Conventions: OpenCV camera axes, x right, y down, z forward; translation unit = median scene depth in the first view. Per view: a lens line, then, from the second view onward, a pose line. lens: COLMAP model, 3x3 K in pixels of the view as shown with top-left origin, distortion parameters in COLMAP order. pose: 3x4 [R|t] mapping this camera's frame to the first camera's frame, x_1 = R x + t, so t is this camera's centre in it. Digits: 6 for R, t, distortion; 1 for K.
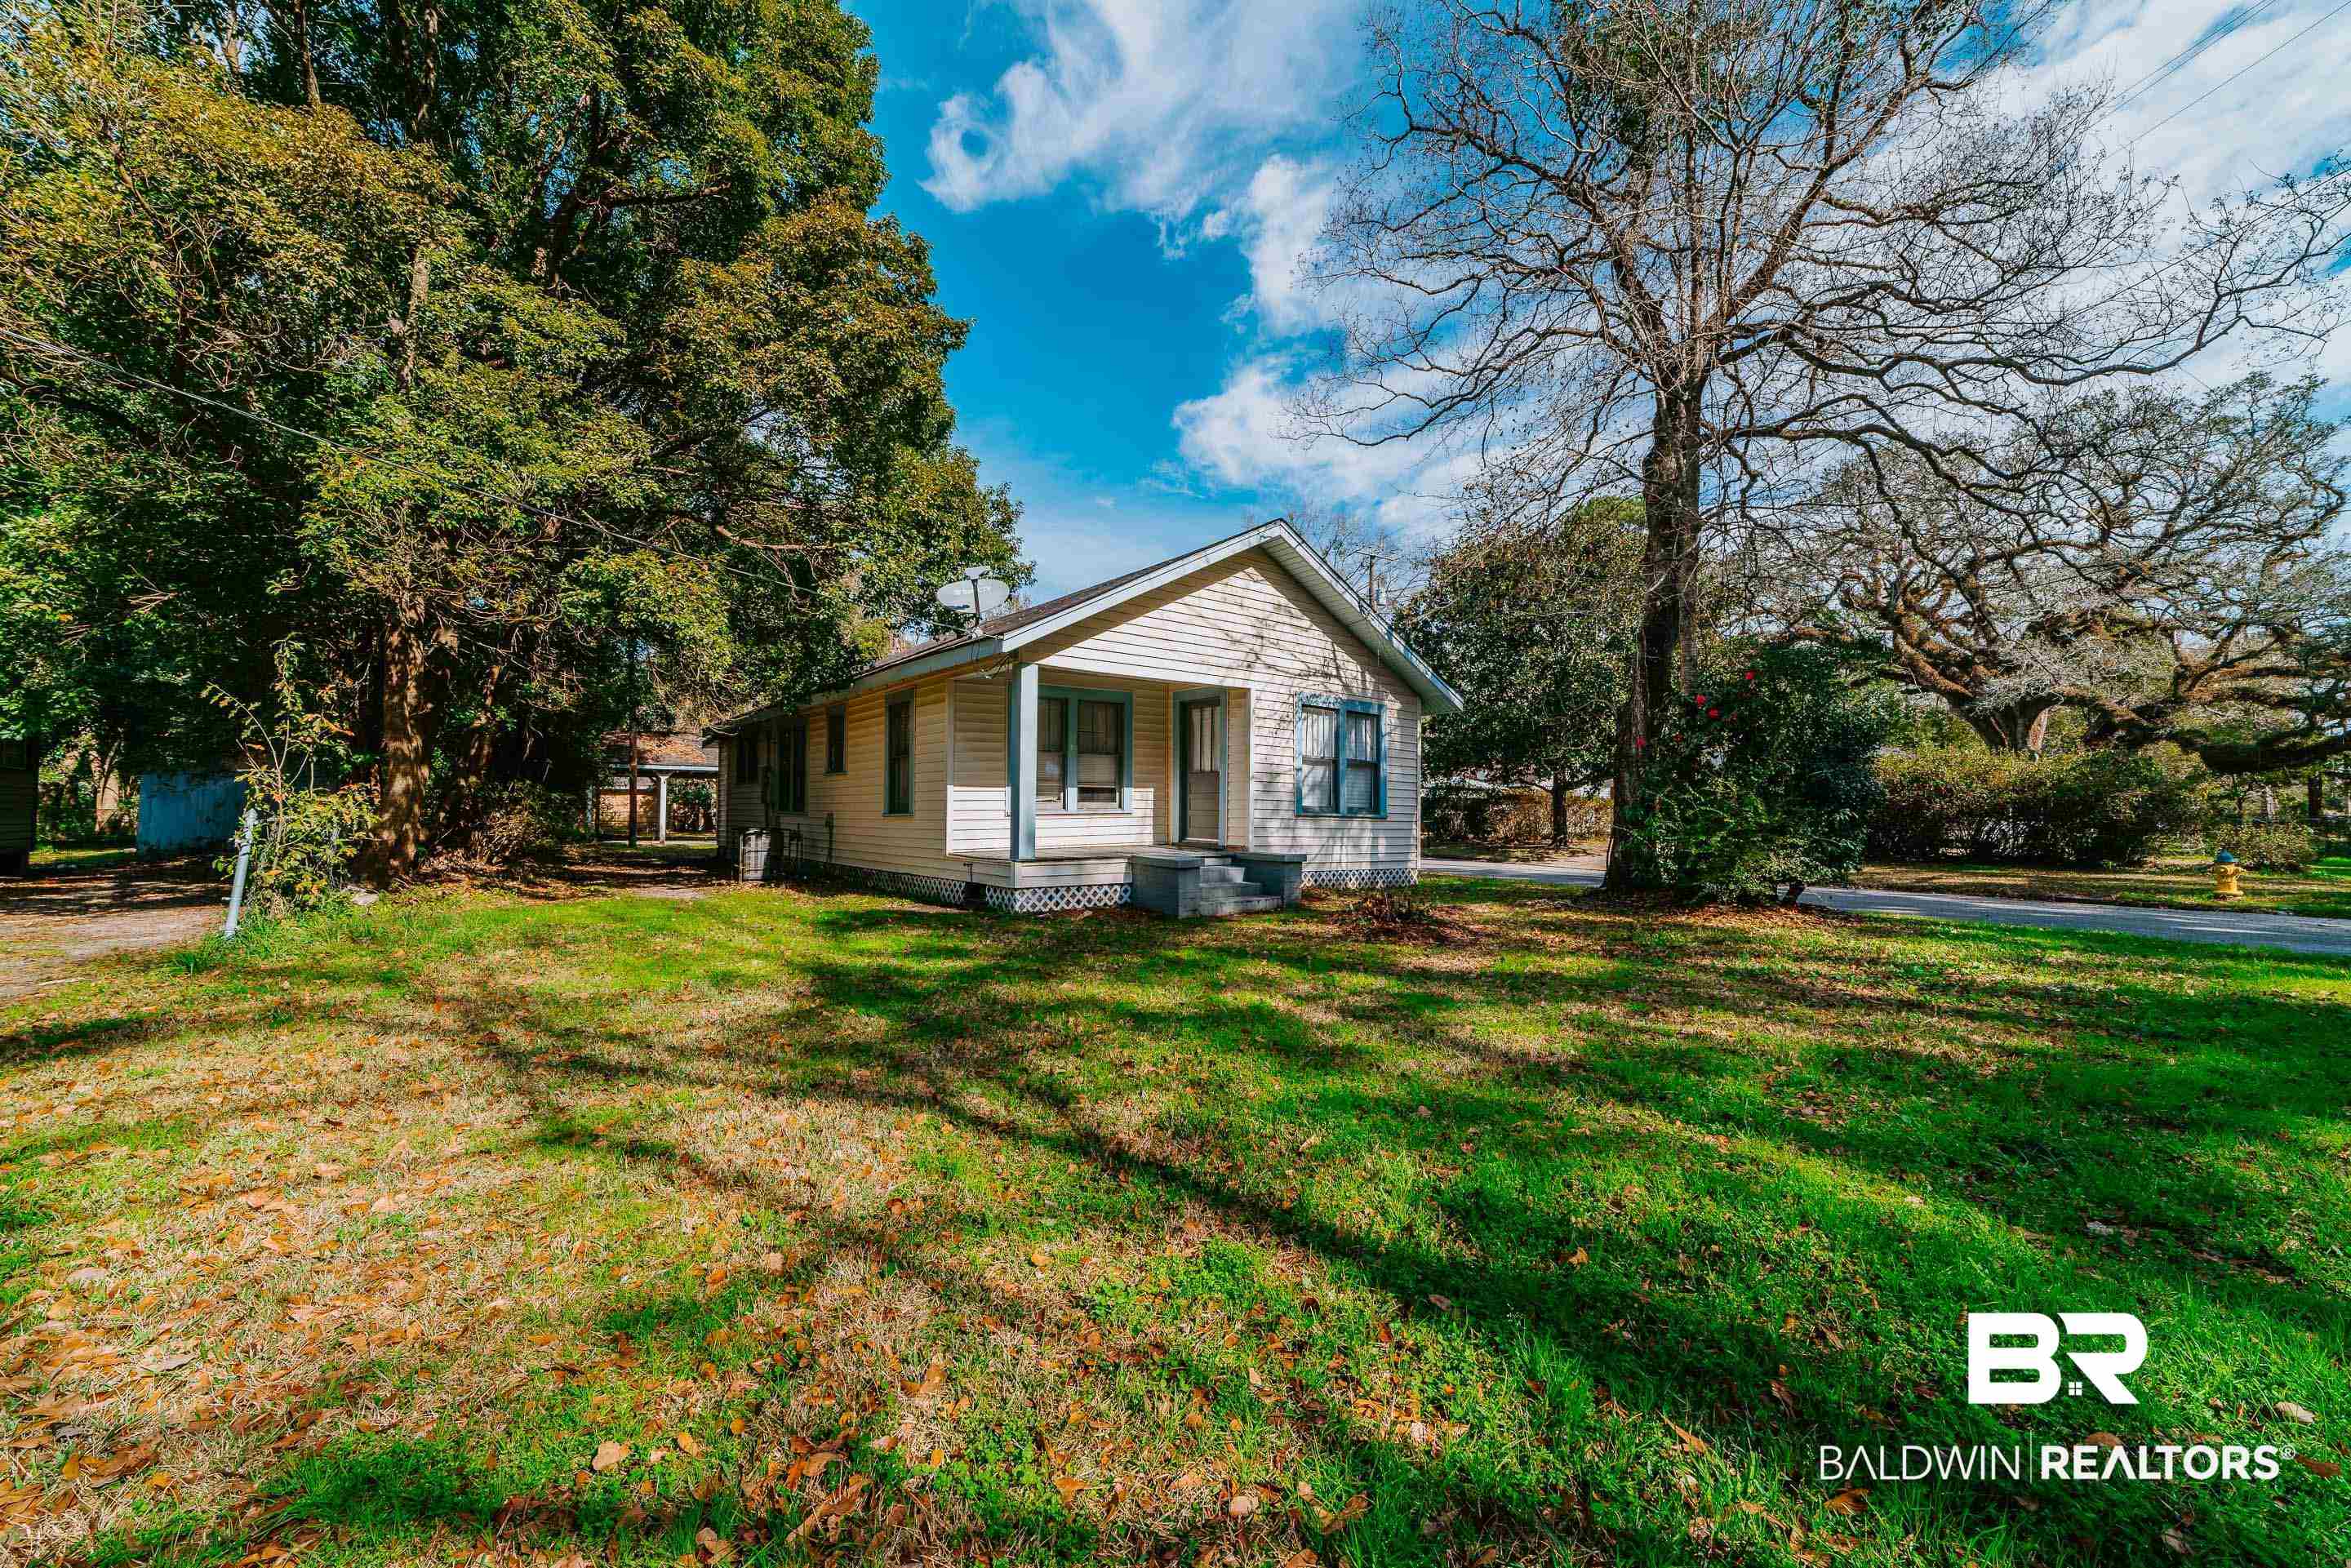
lens RADIAL K [[897.1, 0, 1183.5], [0, 897.1, 791.0], [0, 0, 1]] dist [-0.024523, 0.010041]
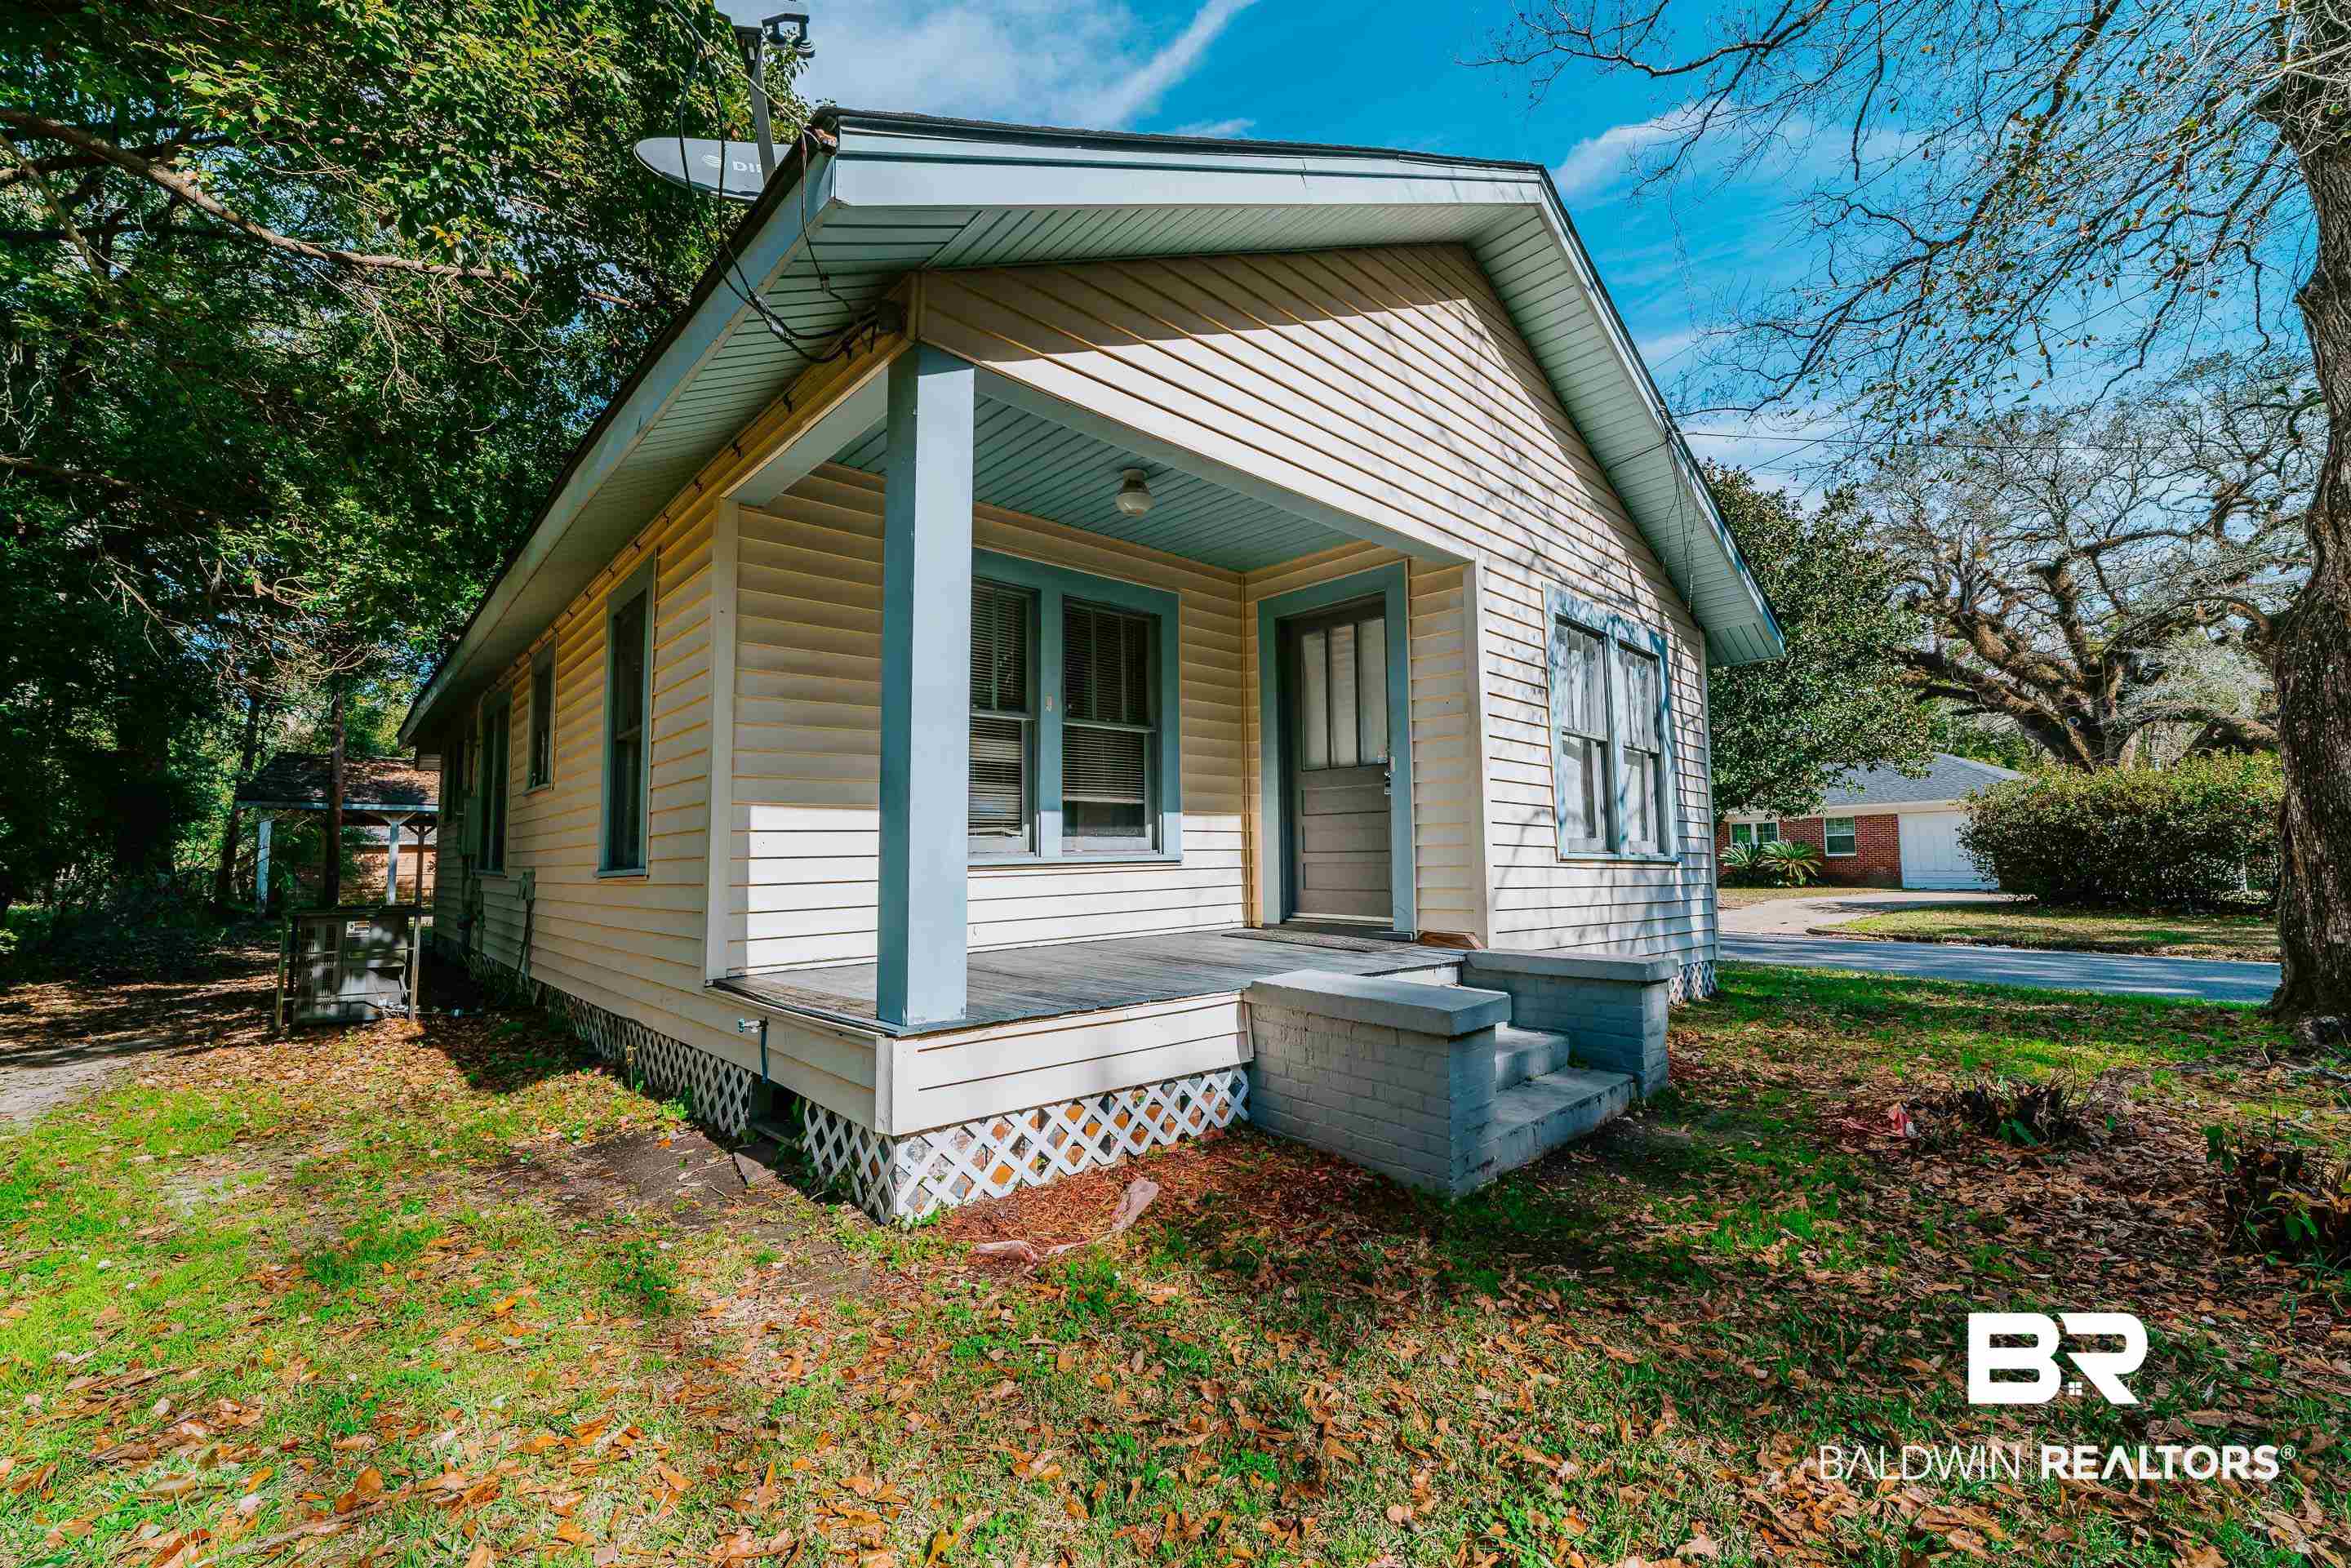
lens RADIAL K [[942.4, 0, 1180.2], [0, 942.4, 792.0], [0, 0, 1]] dist [-0.025368, 0.010679]
pose [[0.997213, -0.010661, 0.073835, -0.094790], [0.014600, 0.998487, -0.053012, 0.016004], [-0.073158, 0.053943, 0.995860, 0.551615]]
